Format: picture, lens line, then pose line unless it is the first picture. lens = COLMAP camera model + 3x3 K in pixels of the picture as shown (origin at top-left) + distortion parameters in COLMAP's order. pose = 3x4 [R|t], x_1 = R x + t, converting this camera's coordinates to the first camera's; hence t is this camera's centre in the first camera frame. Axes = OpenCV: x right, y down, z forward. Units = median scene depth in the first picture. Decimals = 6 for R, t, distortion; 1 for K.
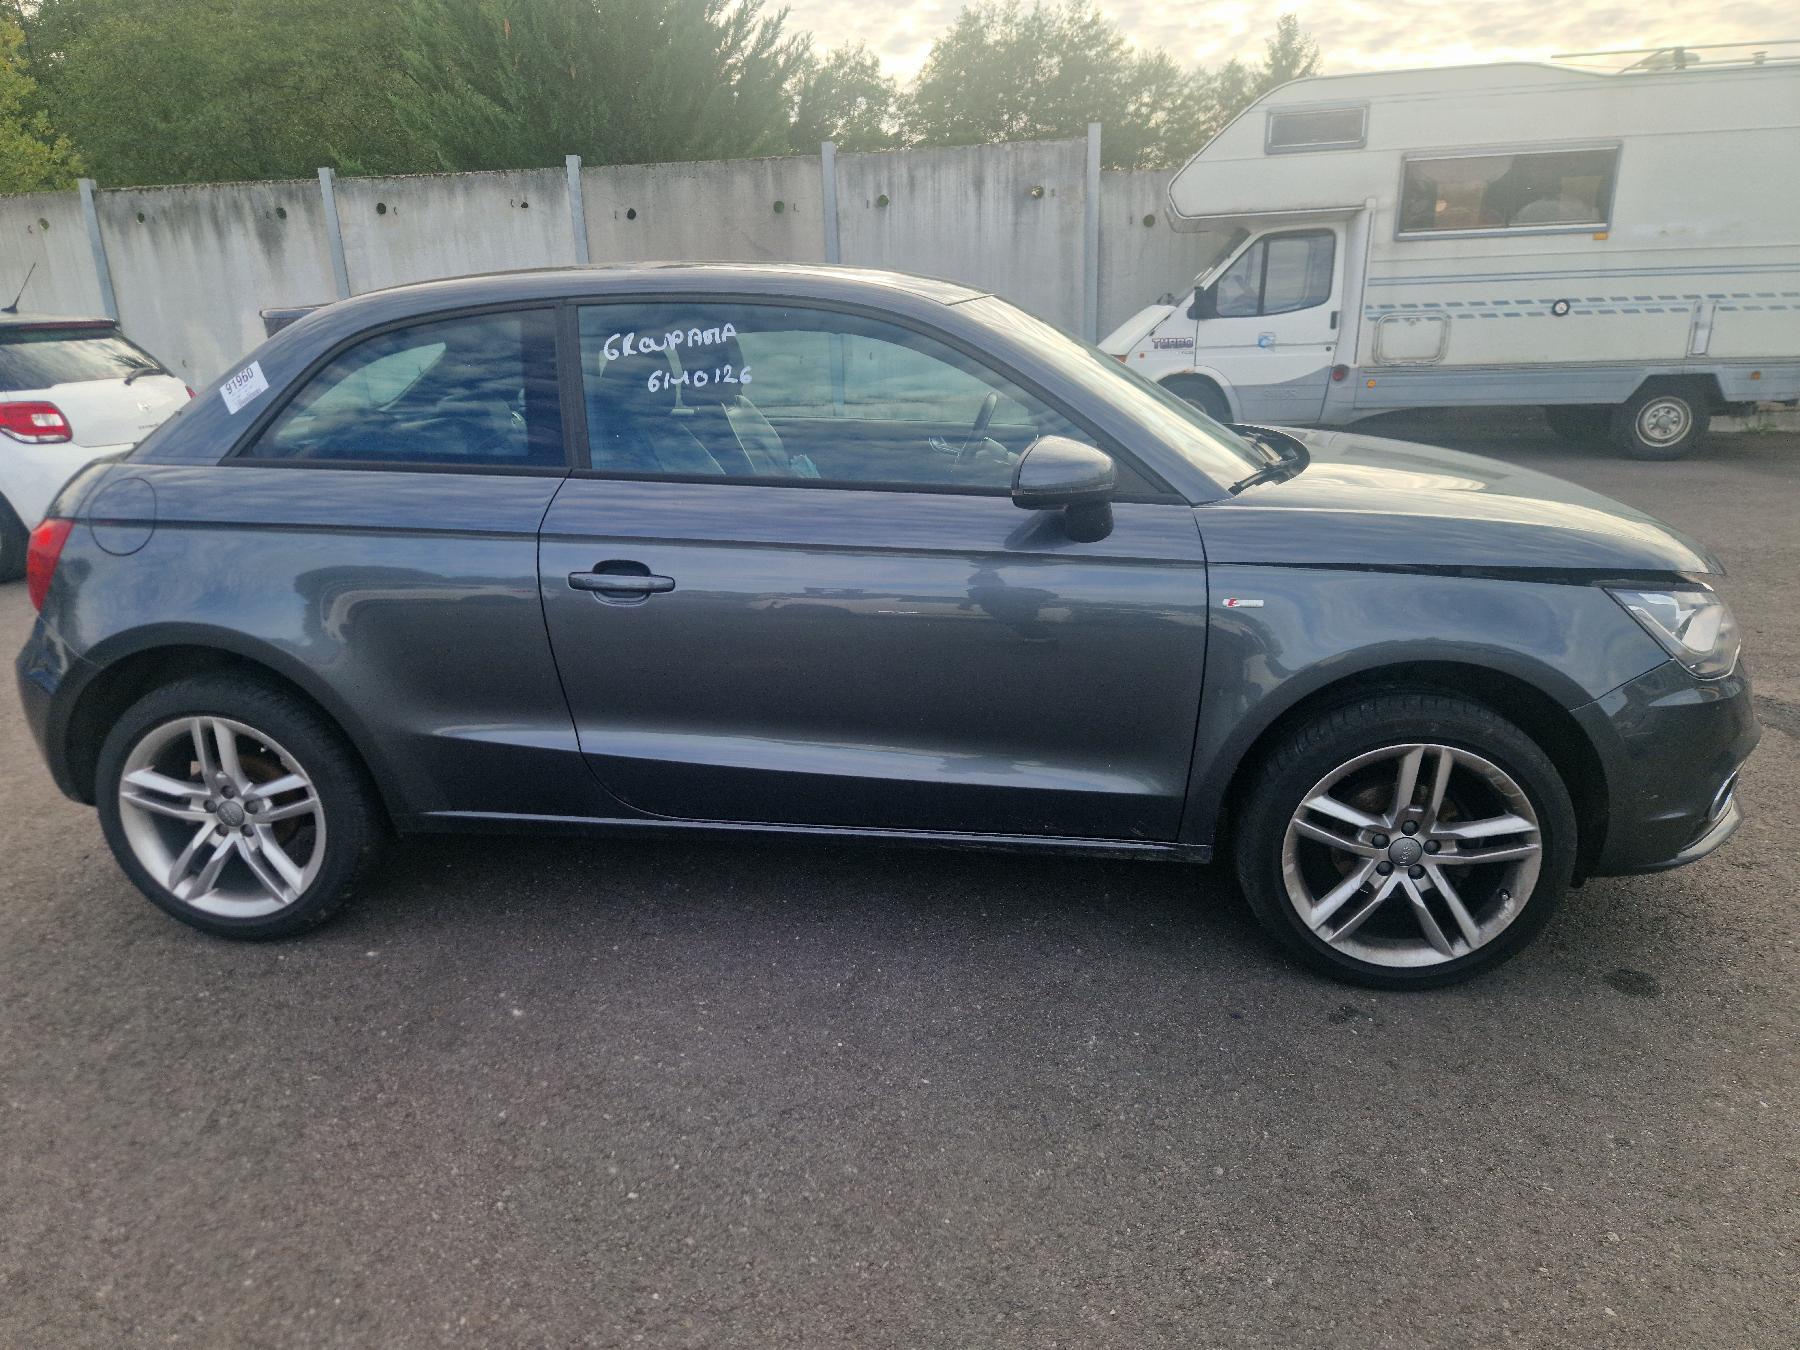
lens RADIAL K [[1286.8, 0, 900.0], [0, 1286.8, 675.0], [0, 0, 1]] dist [0.084565, -0.081115]
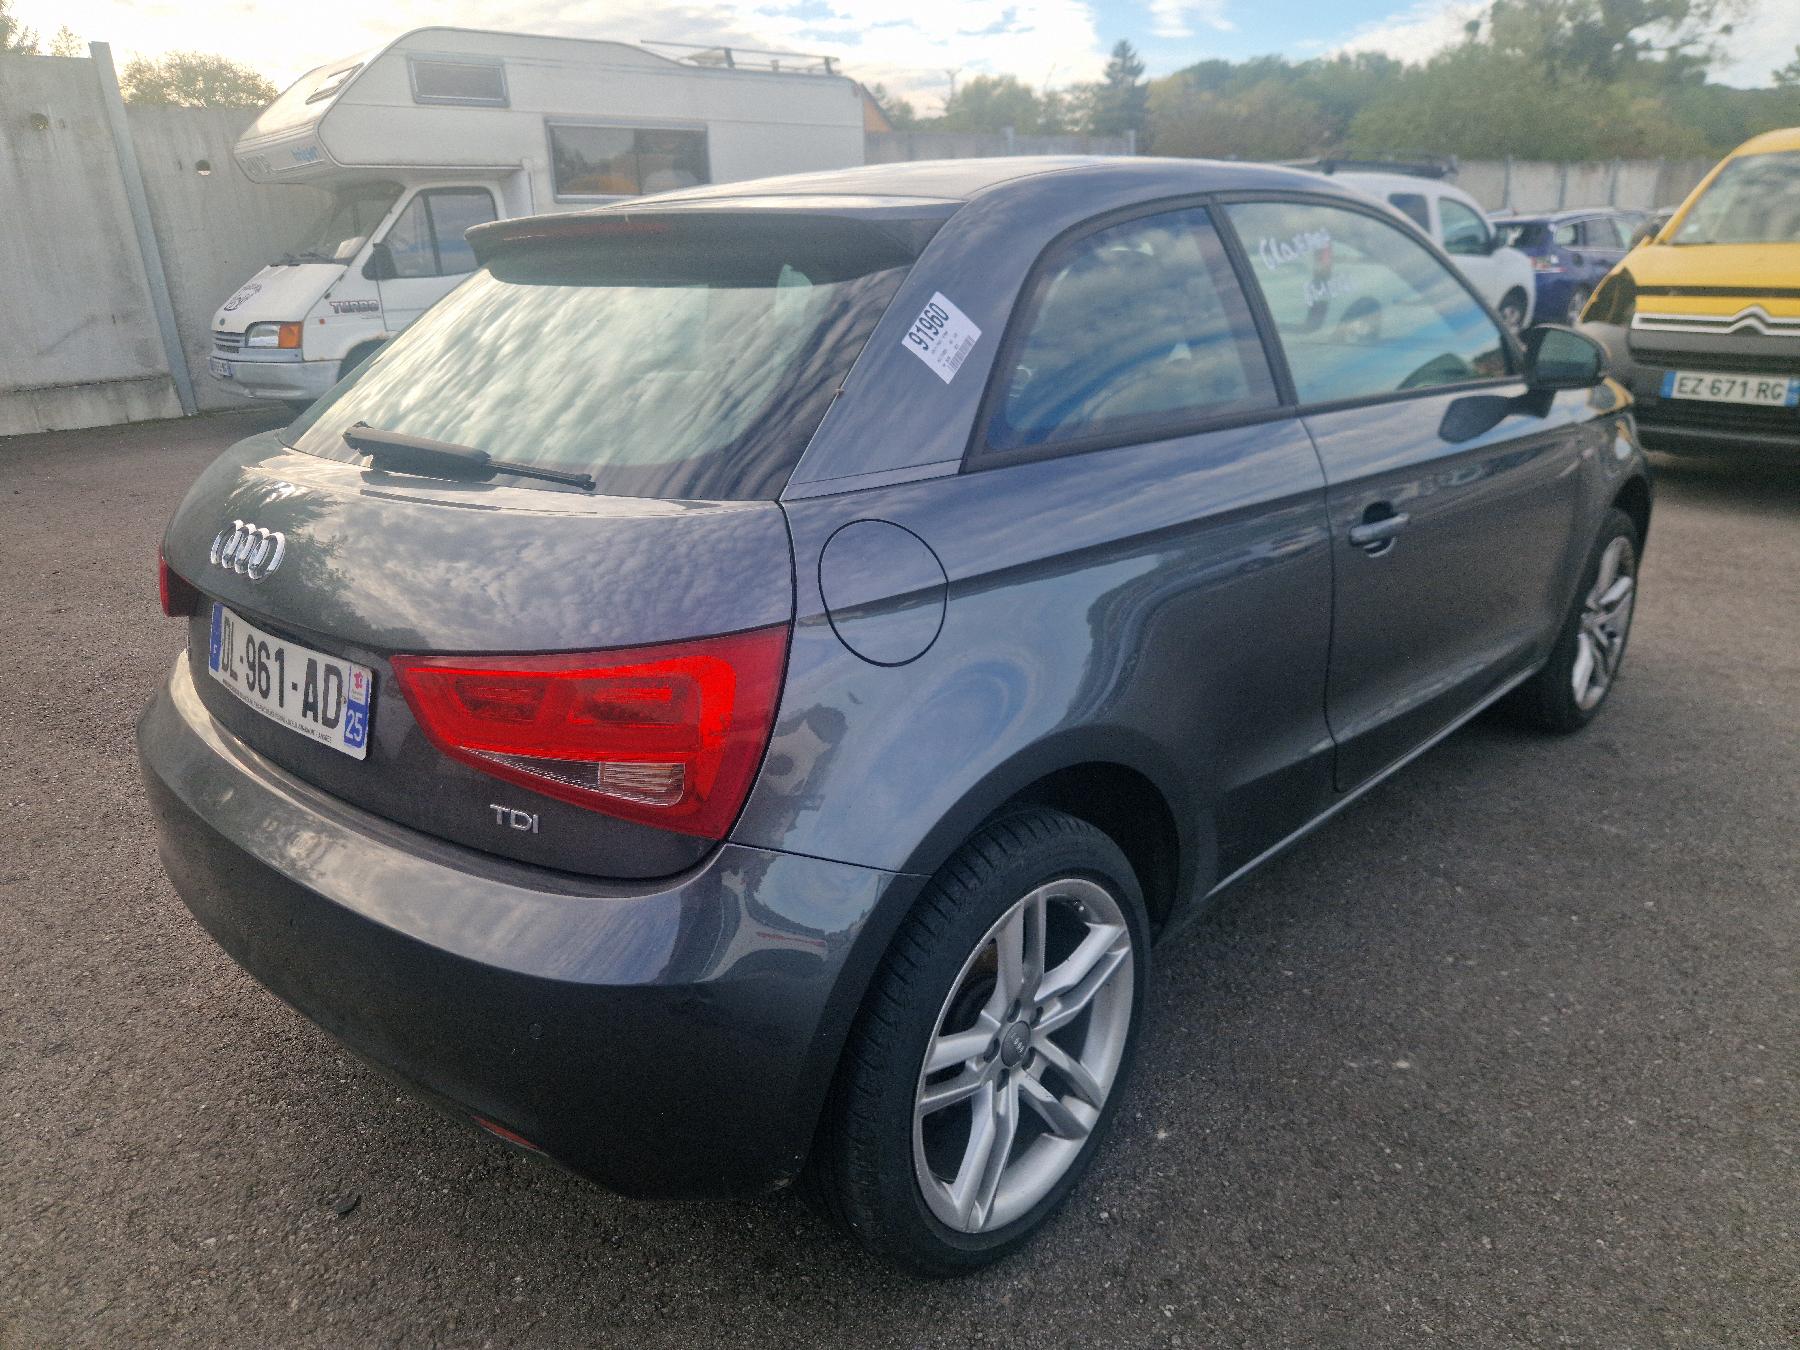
lens RADIAL K [[1240.8, 0, 876.5], [0, 1240.8, 653.1], [0, 0, 1]] dist [0.058028, -0.047259]
pose [[0.586510, -0.243255, 0.772550, -0.324698], [0.236609, 0.963685, 0.123807, -0.052511], [-0.774611, 0.110178, 0.622766, 0.229178]]
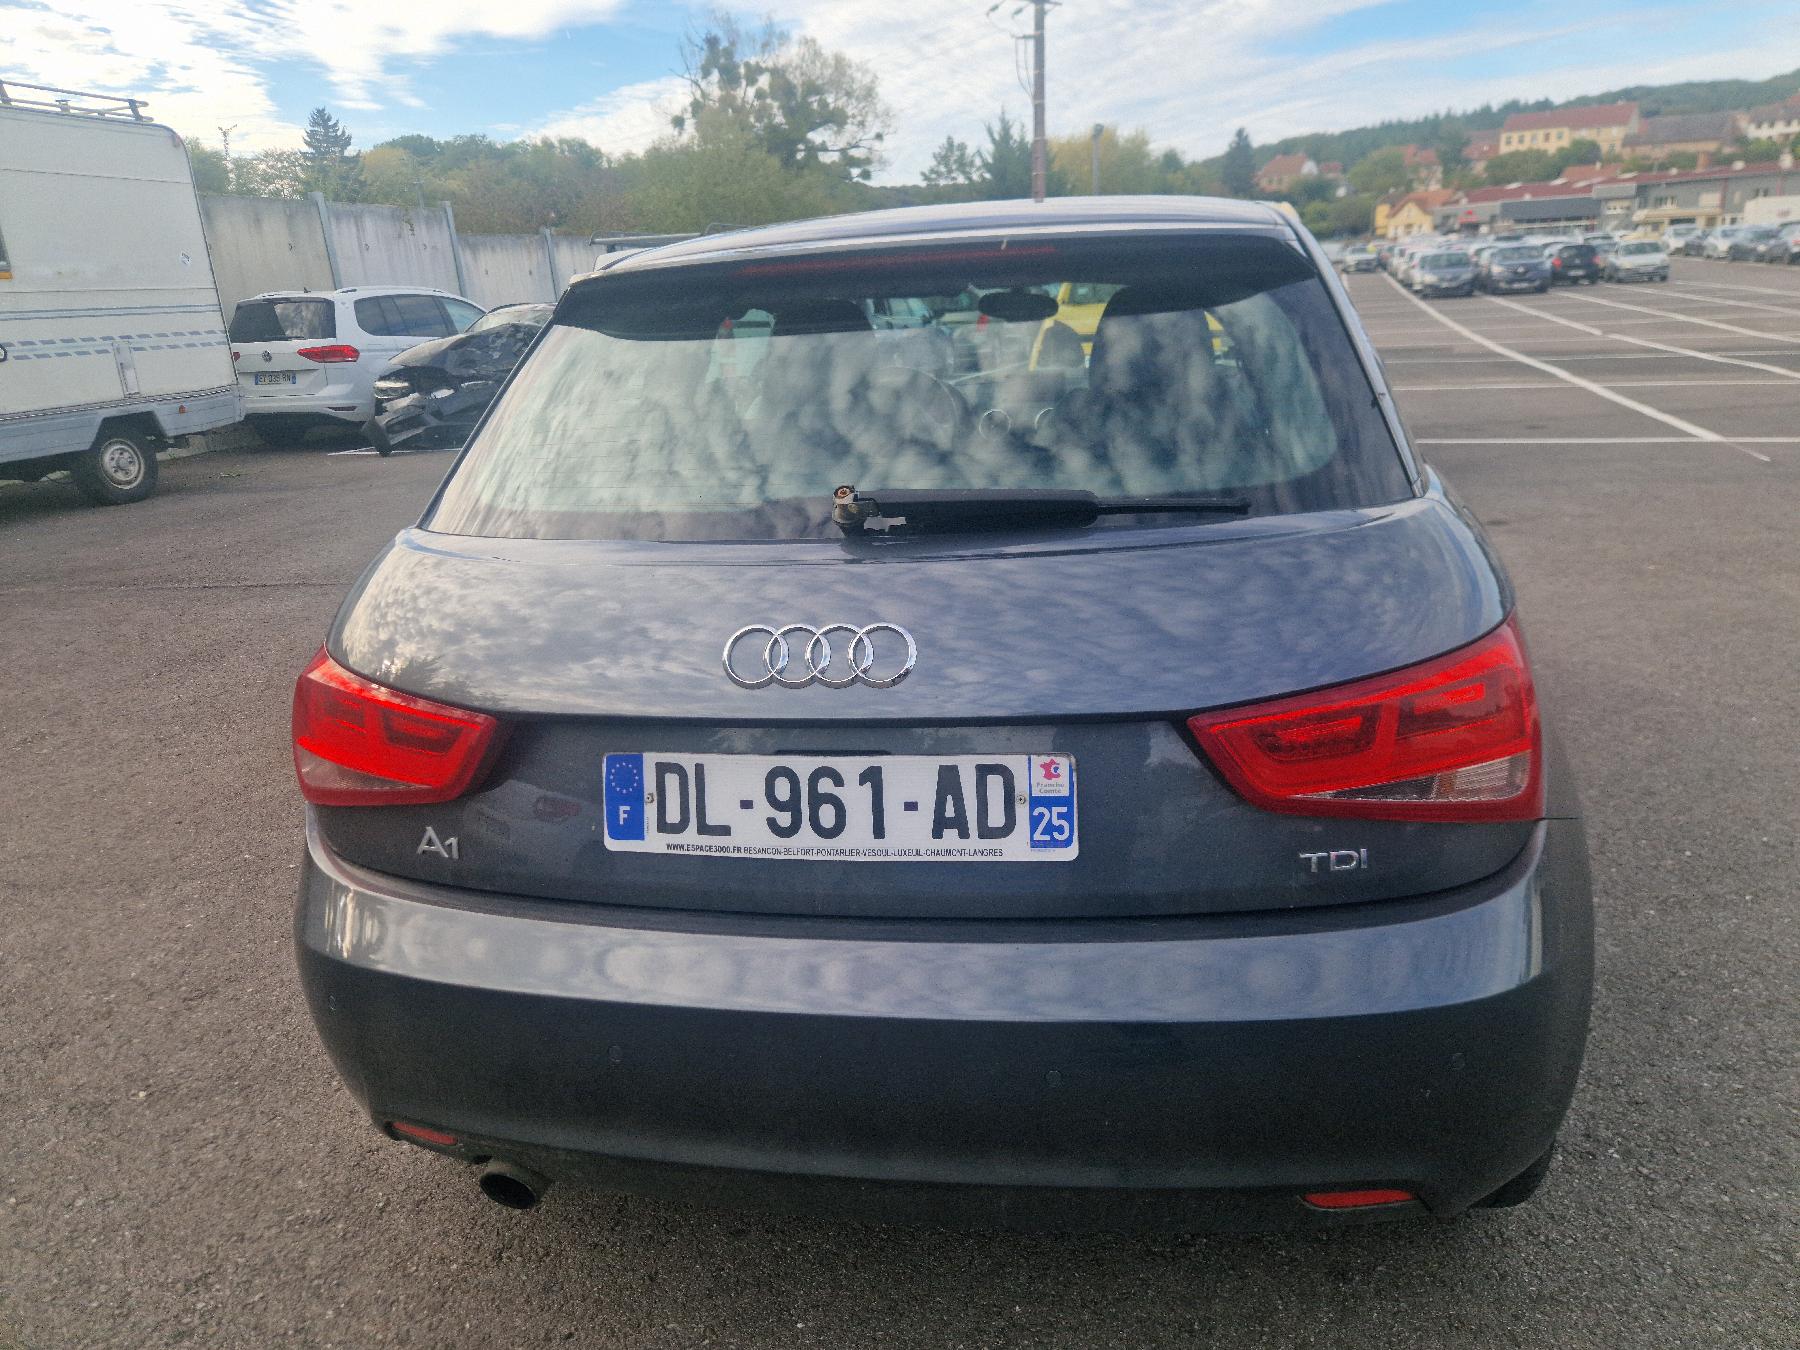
lens RADIAL K [[1239.6, 0, 900.0], [0, 1239.6, 675.0], [0, 0, 1]] dist [0.065974, -0.052672]
pose [[0.027271, -0.272137, 0.961872, -0.369587], [0.322674, 0.913118, 0.249195, -0.094759], [-0.946117, 0.303575, 0.112713, 0.383177]]
